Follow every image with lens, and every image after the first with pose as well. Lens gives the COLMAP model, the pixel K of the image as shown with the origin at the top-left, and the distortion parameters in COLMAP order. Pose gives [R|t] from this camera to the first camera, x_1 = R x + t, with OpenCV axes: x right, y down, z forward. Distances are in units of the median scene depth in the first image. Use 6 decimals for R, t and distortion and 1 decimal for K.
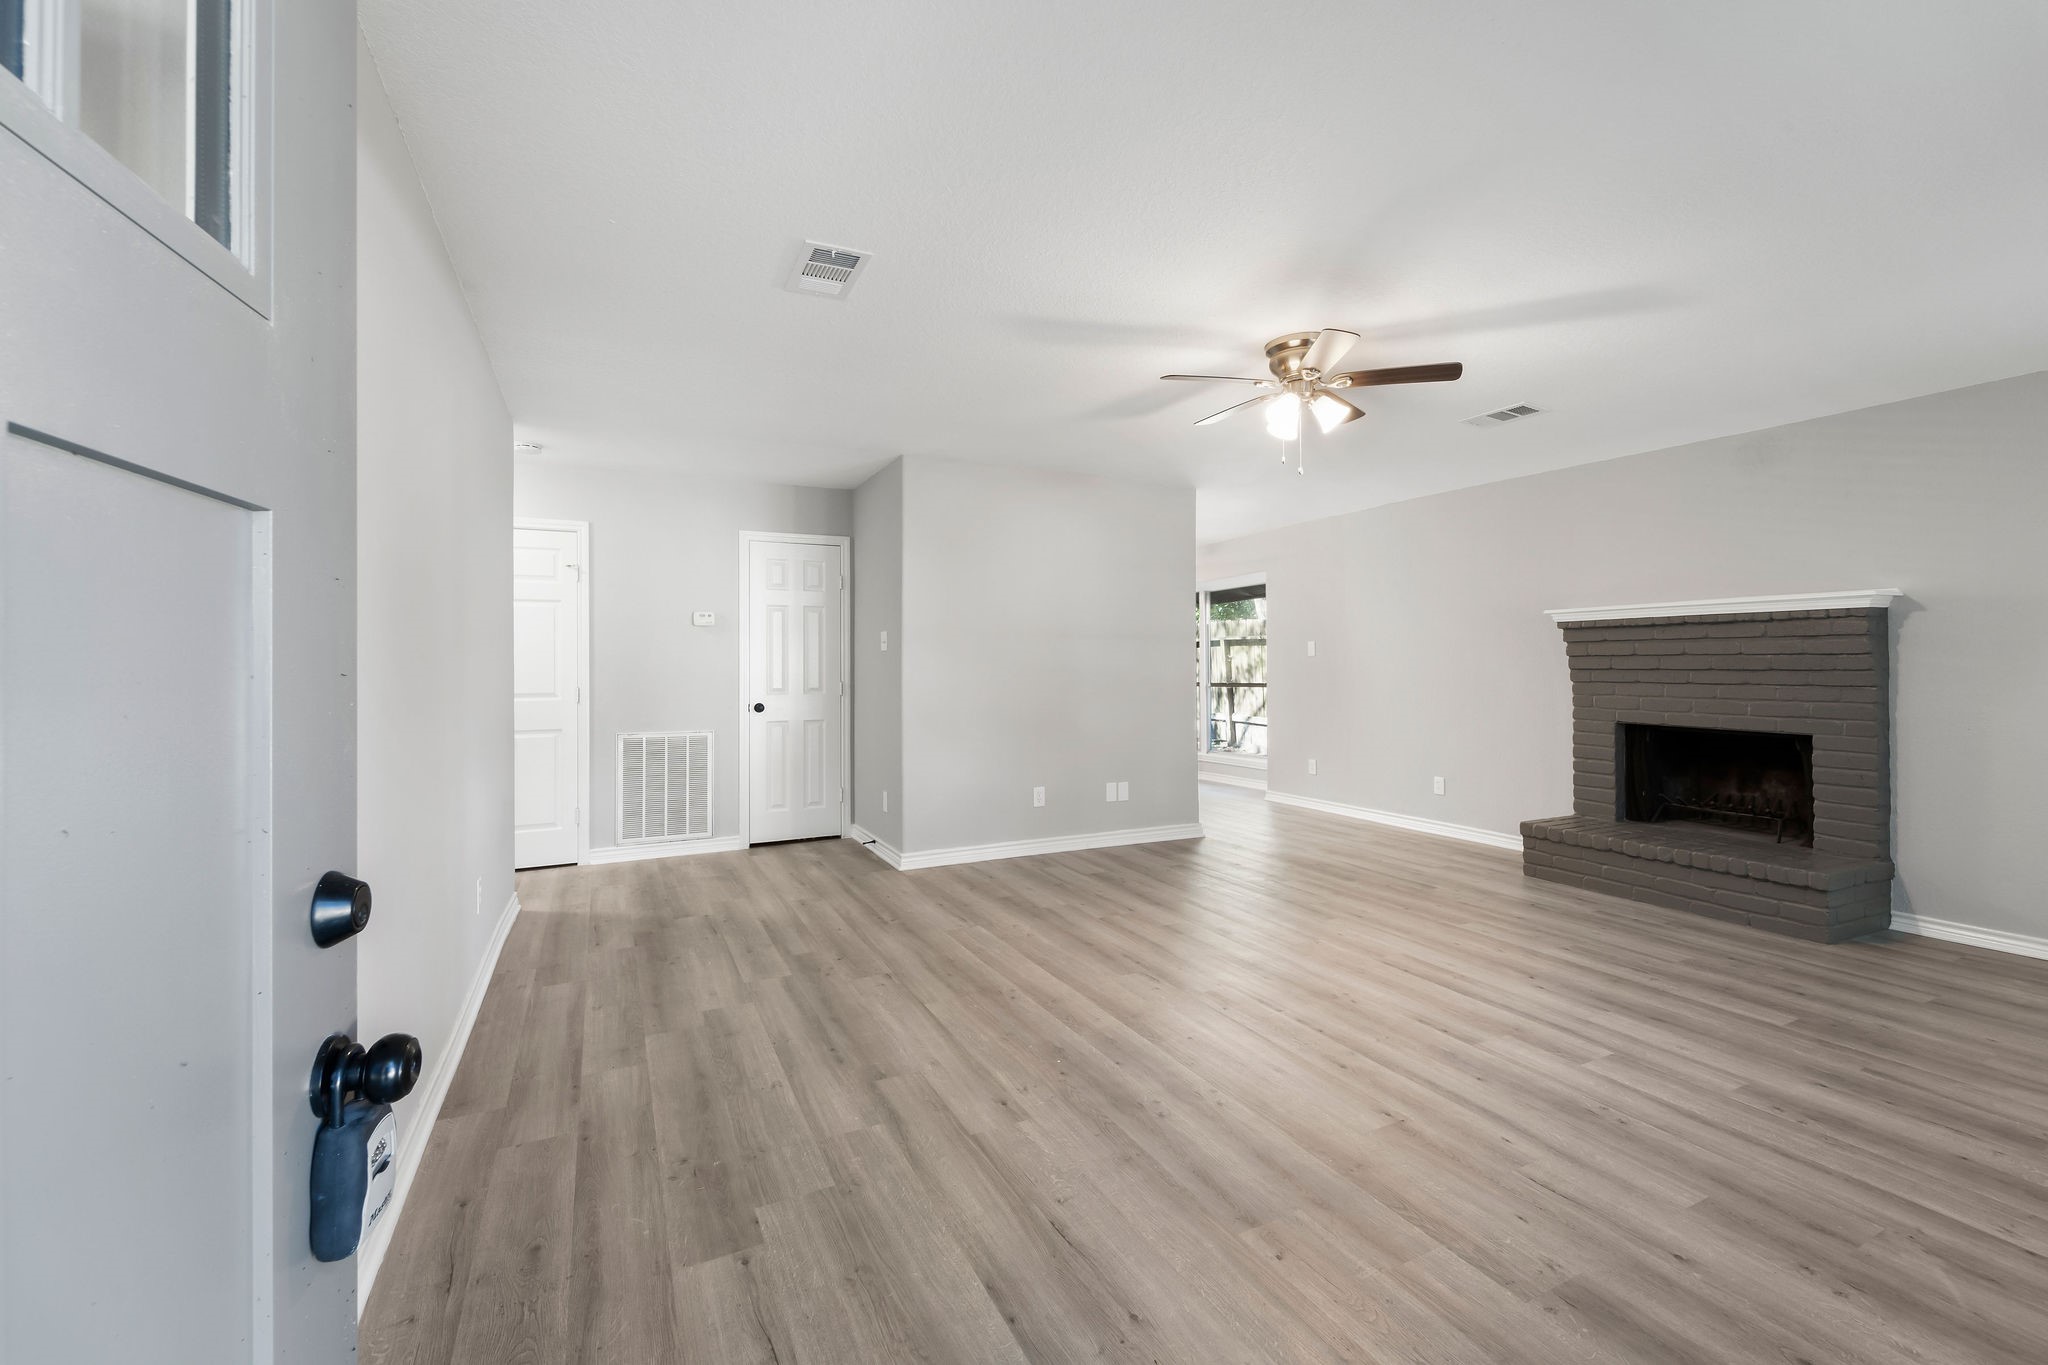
lens RADIAL K [[836.0, 0, 1021.0], [0, 836.0, 686.7], [0, 0, 1]] dist [0.001013, -0.000196]
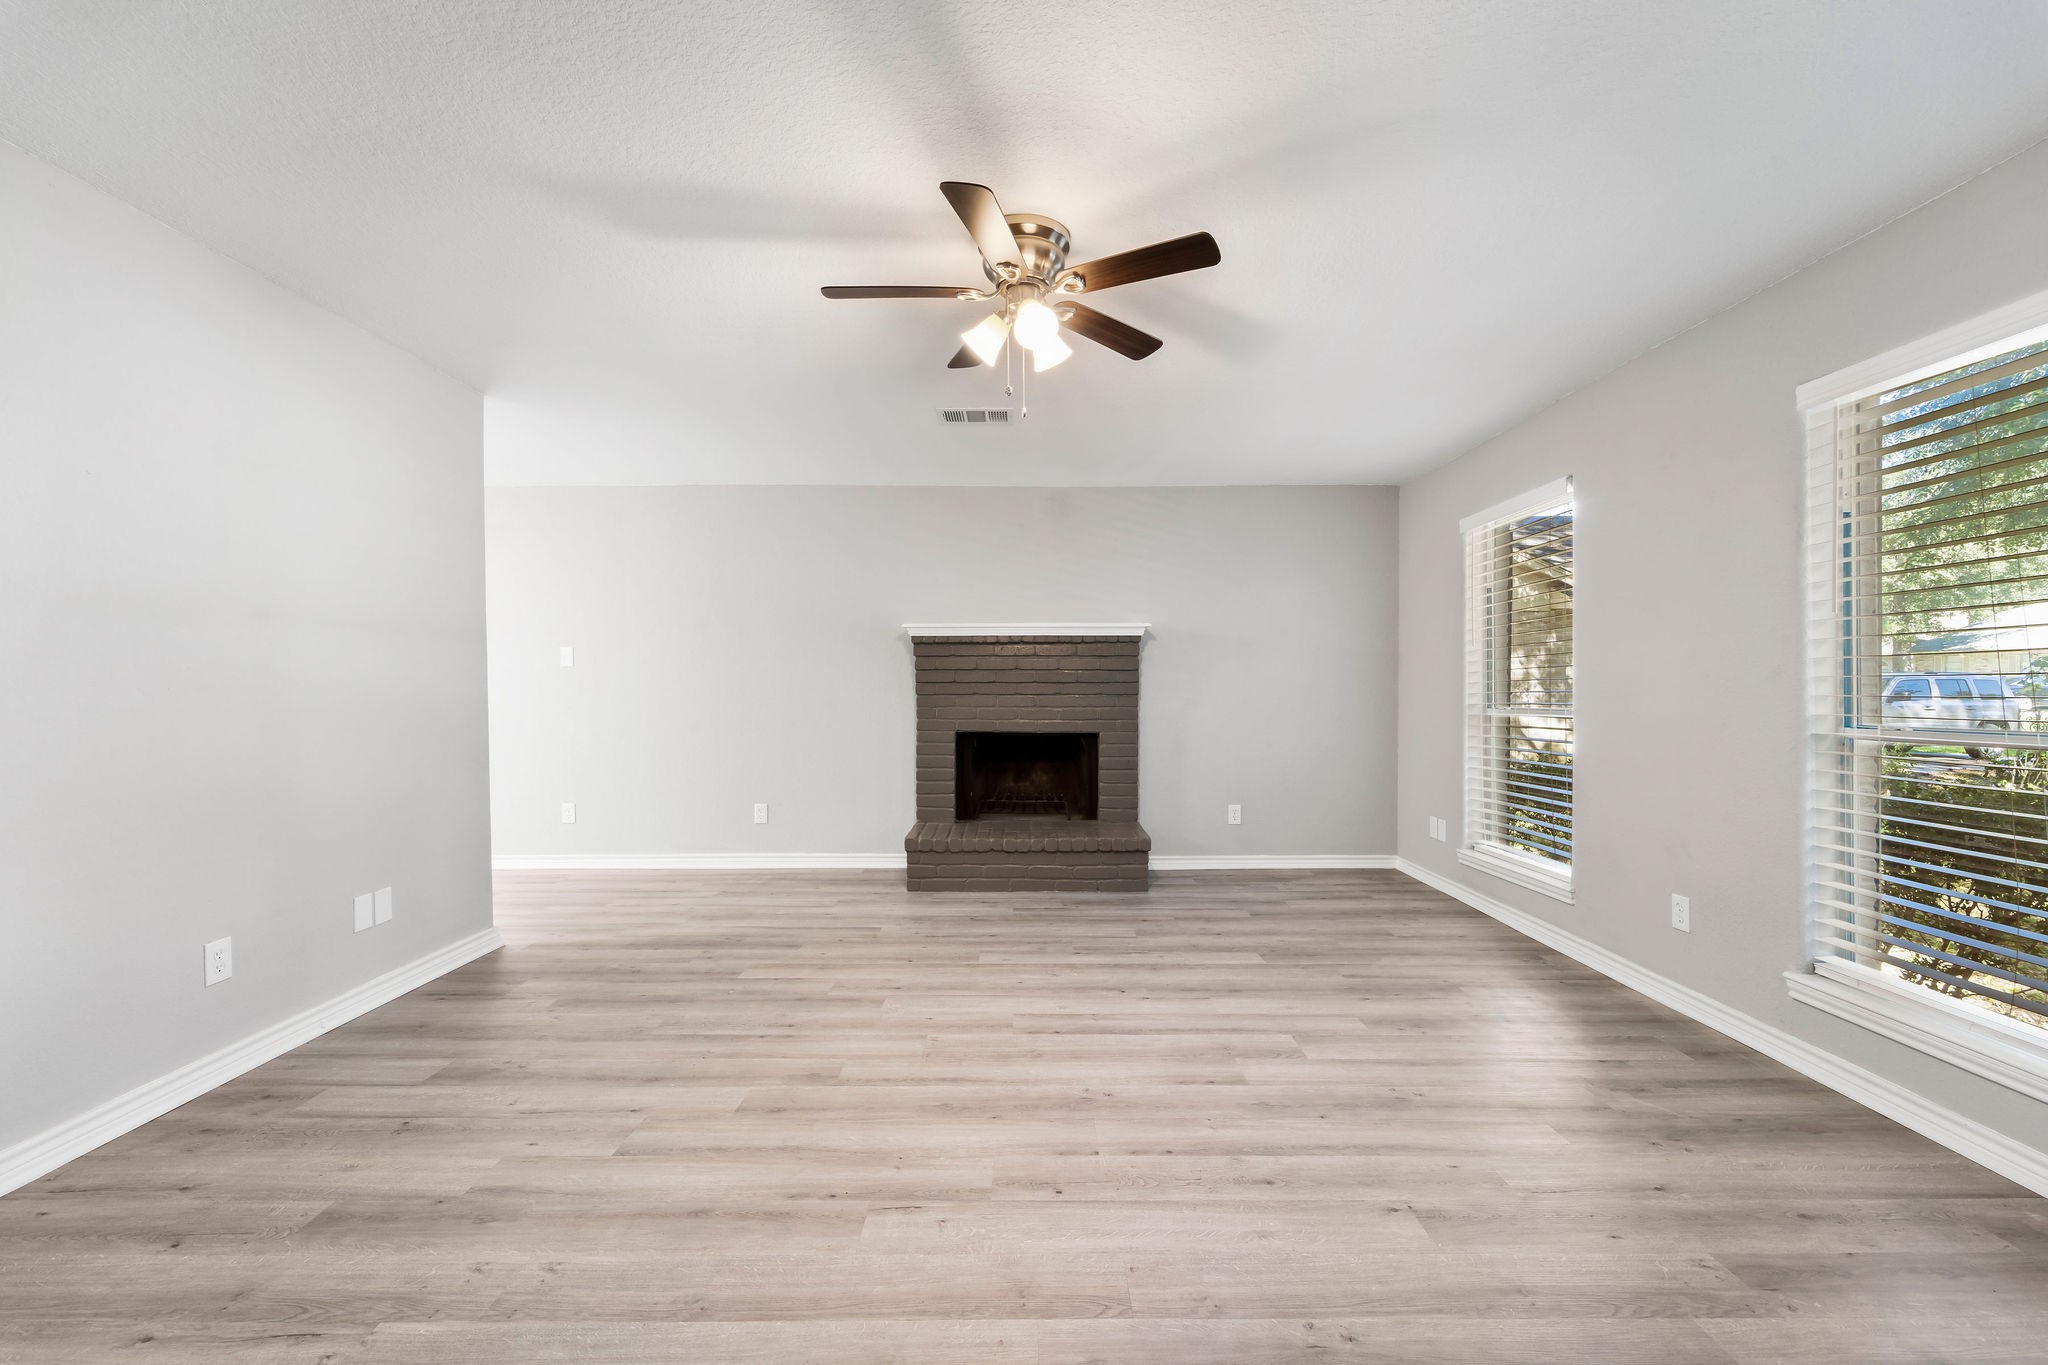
lens RADIAL K [[836.0, 0, 1021.0], [0, 836.0, 686.7], [0, 0, 1]] dist [0.001013, -0.000196]
pose [[0.441684, -0.004998, 0.897157, -0.298160], [0.022289, 0.999737, -0.005404, -0.009865], [-0.896894, 0.022384, 0.441679, 0.598140]]
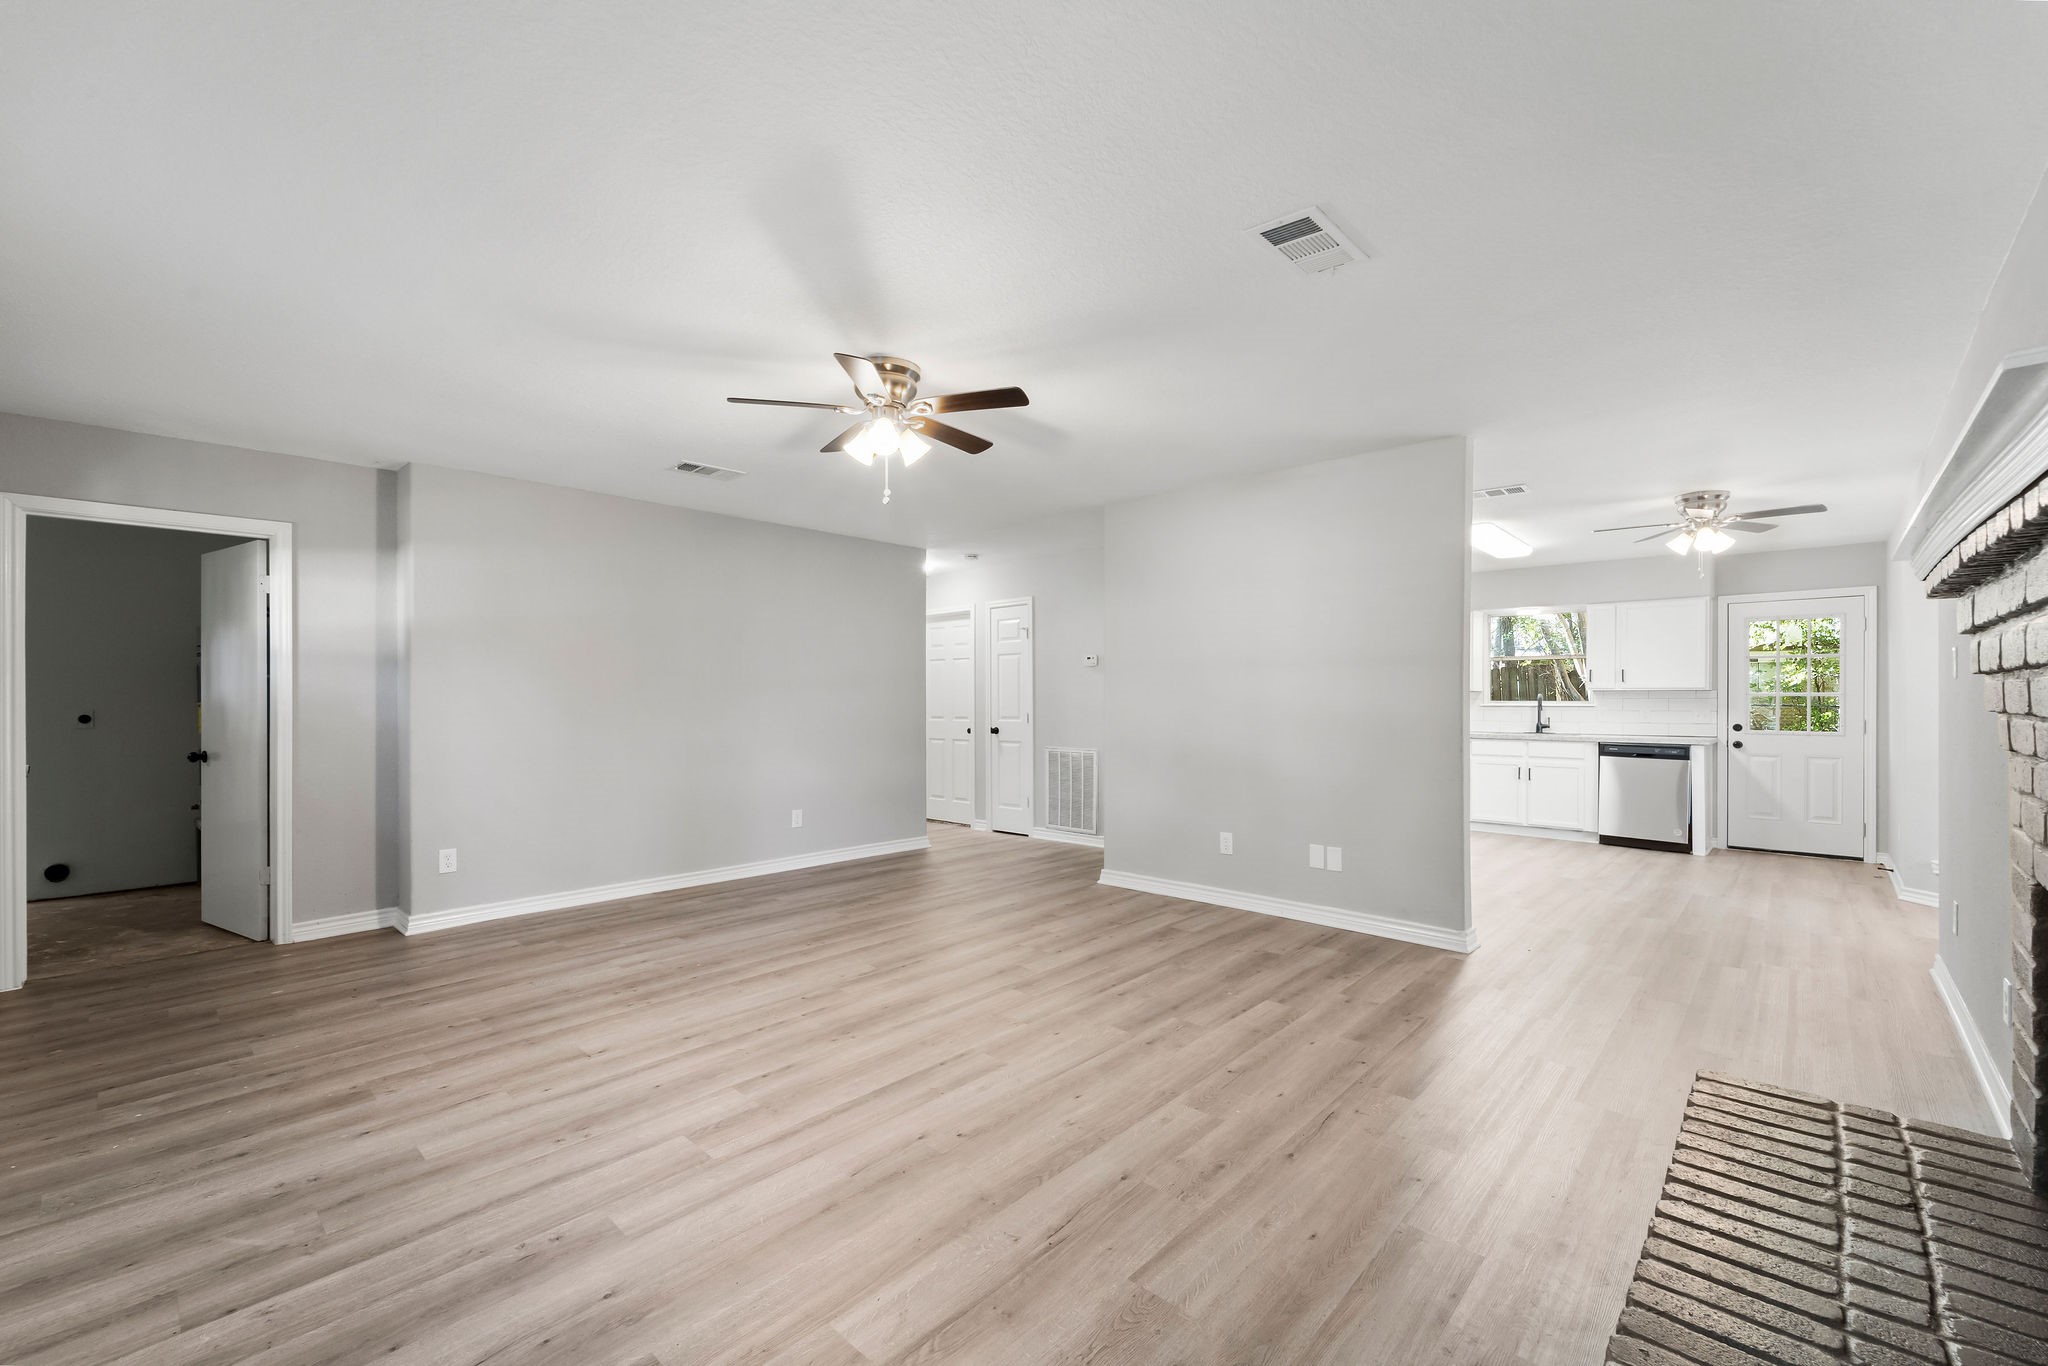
lens RADIAL K [[821.5, 0, 1035.9], [0, 821.5, 704.1], [0, 0, 1]] dist [0.000899, -0.000055]
pose [[0.377269, 0.008181, -0.926068, 1.160838], [-0.022422, 0.999749, -0.000303, -0.021365], [0.925832, 0.020878, 0.377357, 0.710034]]
